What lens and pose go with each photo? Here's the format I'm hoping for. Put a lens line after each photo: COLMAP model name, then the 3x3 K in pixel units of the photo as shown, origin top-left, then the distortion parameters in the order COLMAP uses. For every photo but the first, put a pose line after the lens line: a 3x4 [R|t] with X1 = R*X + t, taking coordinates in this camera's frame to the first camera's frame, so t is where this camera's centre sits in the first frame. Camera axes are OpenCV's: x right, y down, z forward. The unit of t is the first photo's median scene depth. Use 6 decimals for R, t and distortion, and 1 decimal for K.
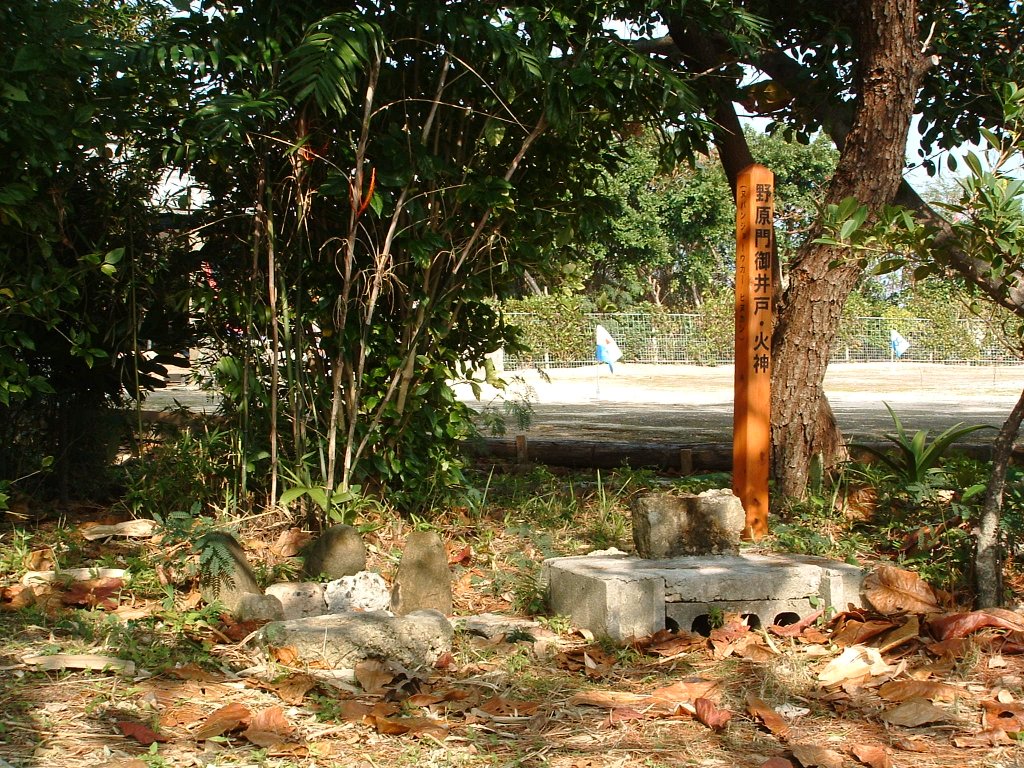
lens RADIAL K [[1758.5, 0, 513.0], [0, 1758.5, 383.4], [0, 0, 1]] dist [0.010892, 0.000000]
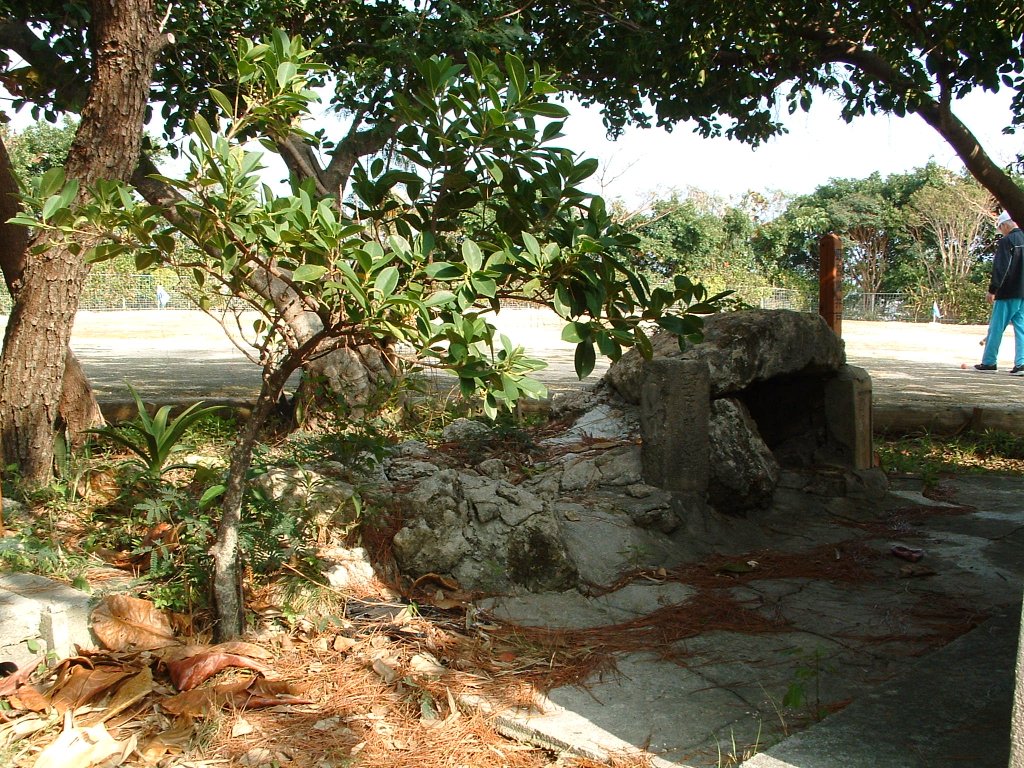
lens RADIAL K [[1167.5, 0, 512.0], [0, 1167.5, 382.1], [0, 0, 1]] dist [-0.157239, 0.000000]
pose [[0.877779, -0.034354, 0.477832, 0.114953], [0.004158, 0.997934, 0.064108, -0.036785], [-0.479047, -0.054286, 0.876109, 0.404251]]
